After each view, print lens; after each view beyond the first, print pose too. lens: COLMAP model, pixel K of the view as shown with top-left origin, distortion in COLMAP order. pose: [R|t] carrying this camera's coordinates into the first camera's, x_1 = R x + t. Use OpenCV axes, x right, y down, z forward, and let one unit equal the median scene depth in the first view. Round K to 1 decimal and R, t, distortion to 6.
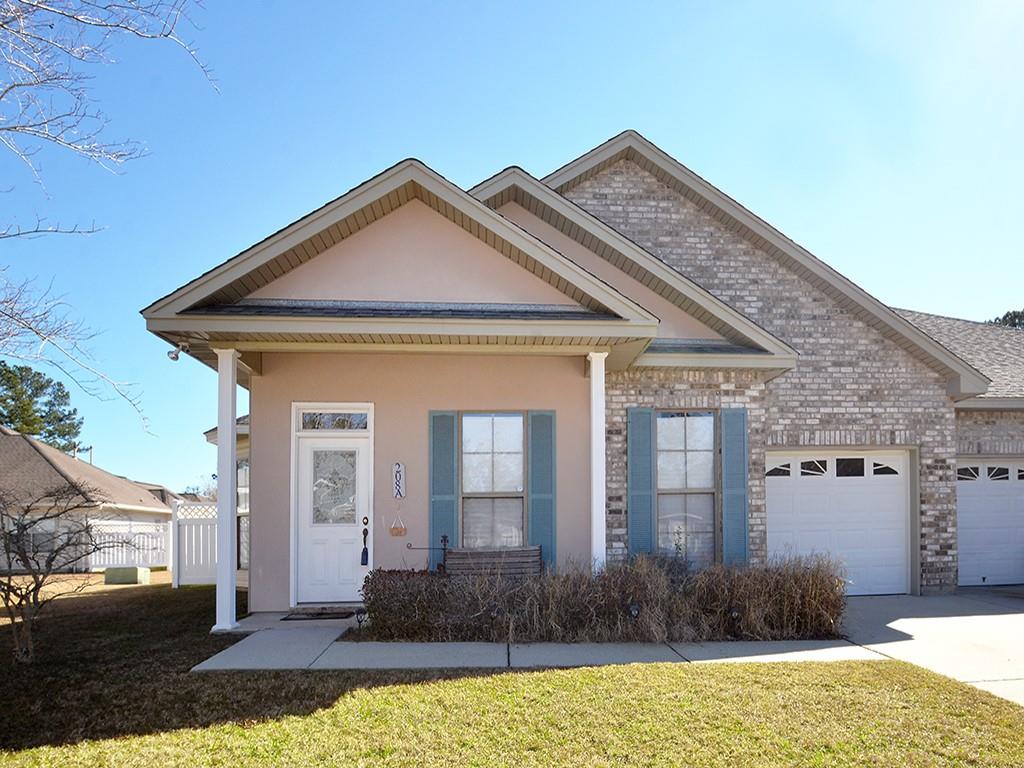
lens RADIAL K [[628.1, 0, 502.1], [0, 628.1, 456.0], [0, 0, 1]] dist [0.004373, 0.001420]
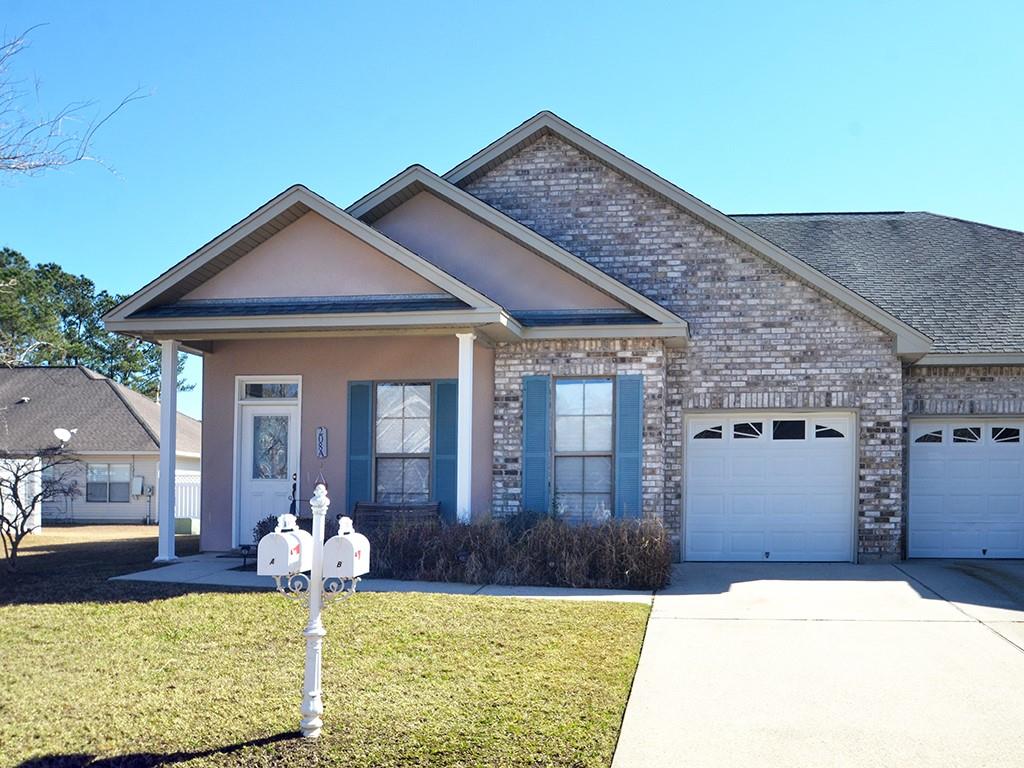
lens RADIAL K [[803.9, 0, 512.8], [0, 803.9, 385.7], [0, 0, 1]] dist [-0.011427, 0.002664]
pose [[0.979751, -0.005833, -0.200135, 0.407516], [0.003889, 0.999941, -0.010105, -0.041626], [0.200182, 0.009123, 0.979716, -0.321306]]
